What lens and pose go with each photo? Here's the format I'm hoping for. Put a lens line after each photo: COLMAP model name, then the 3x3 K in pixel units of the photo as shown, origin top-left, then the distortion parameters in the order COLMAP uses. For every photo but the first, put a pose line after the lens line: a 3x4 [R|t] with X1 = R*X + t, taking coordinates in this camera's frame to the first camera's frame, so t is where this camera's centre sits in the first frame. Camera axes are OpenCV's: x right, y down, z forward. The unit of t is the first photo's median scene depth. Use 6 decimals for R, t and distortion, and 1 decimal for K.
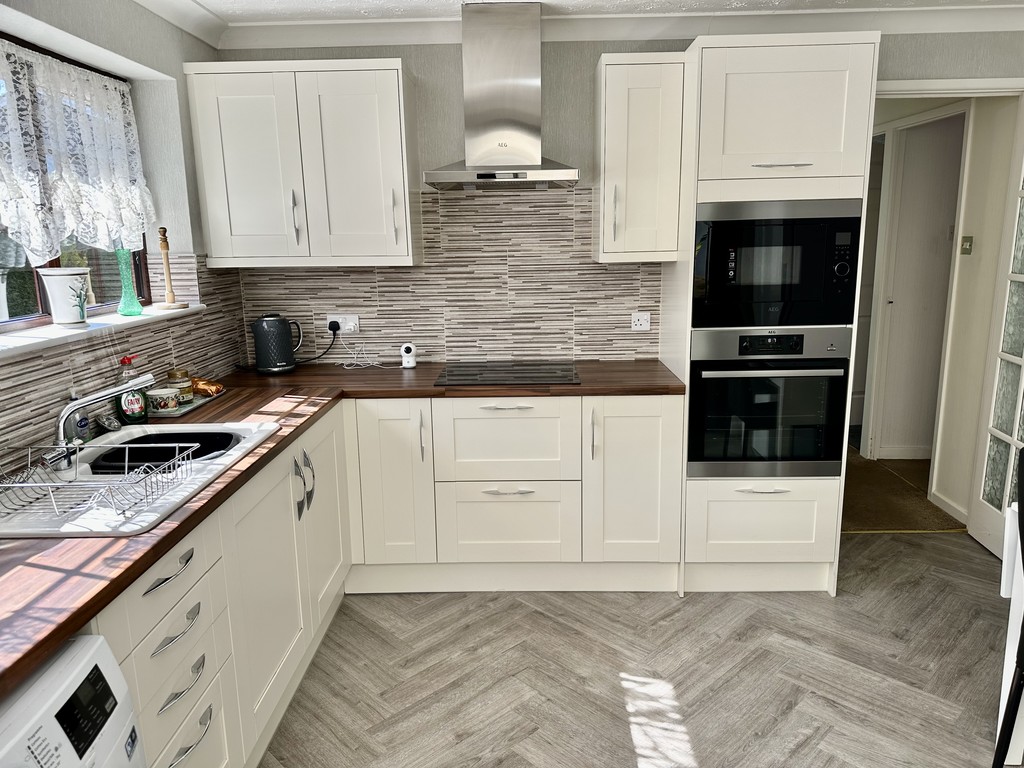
lens RADIAL K [[716.7, 0, 516.5], [0, 716.7, 377.8], [0, 0, 1]] dist [0.054783, -0.063210]
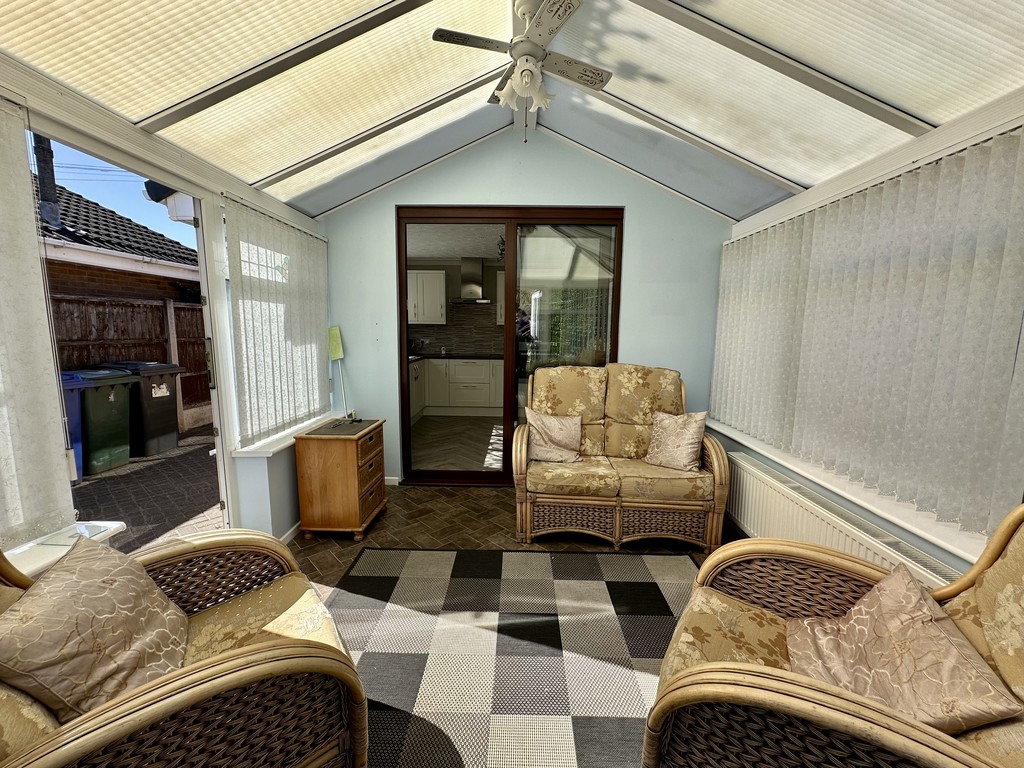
lens RADIAL K [[407.7, 0, 518.7], [0, 407.7, 384.5], [0, 0, 1]] dist [-0.003088, 0.000796]
pose [[0.999499, 0.024047, 0.020600, 0.209430], [-0.022750, 0.997876, -0.061044, 0.293699], [-0.022024, 0.060545, 0.997922, -1.155565]]
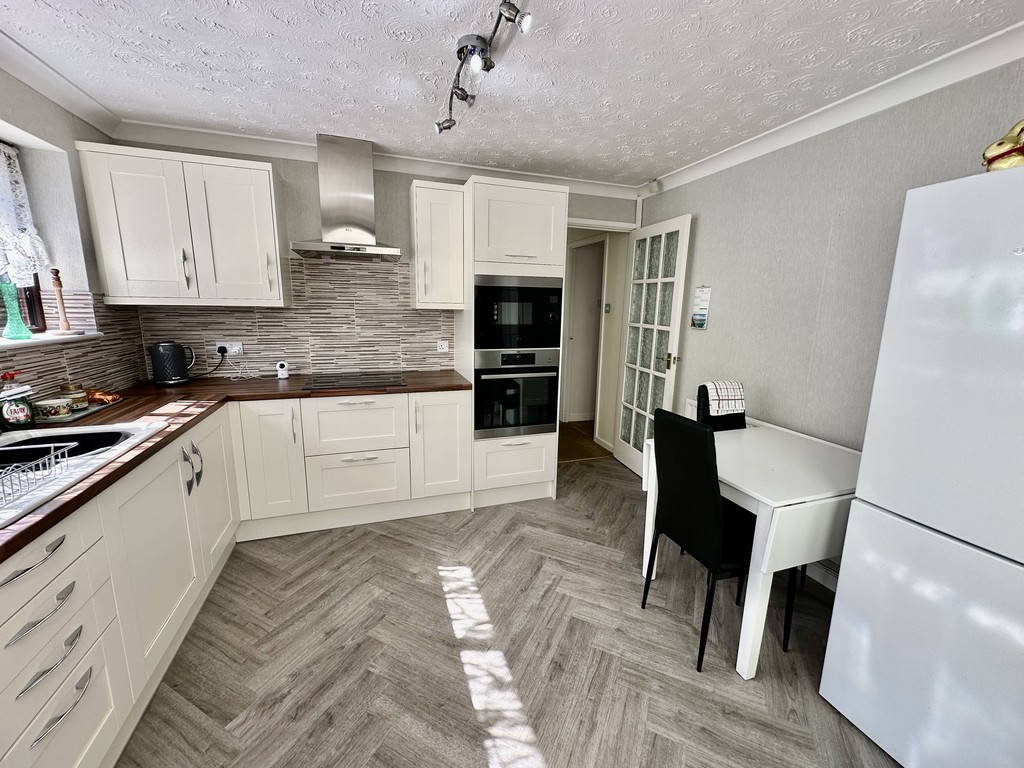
lens RADIAL K [[407.7, 0, 508.2], [0, 407.7, 380.3], [0, 0, 1]] dist [-0.003088, 0.000796]
pose [[0.941740, -0.028381, 0.335143, 0.000567], [0.032224, 0.999463, -0.005908, 0.011047], [-0.334795, 0.016364, 0.942149, 0.095757]]
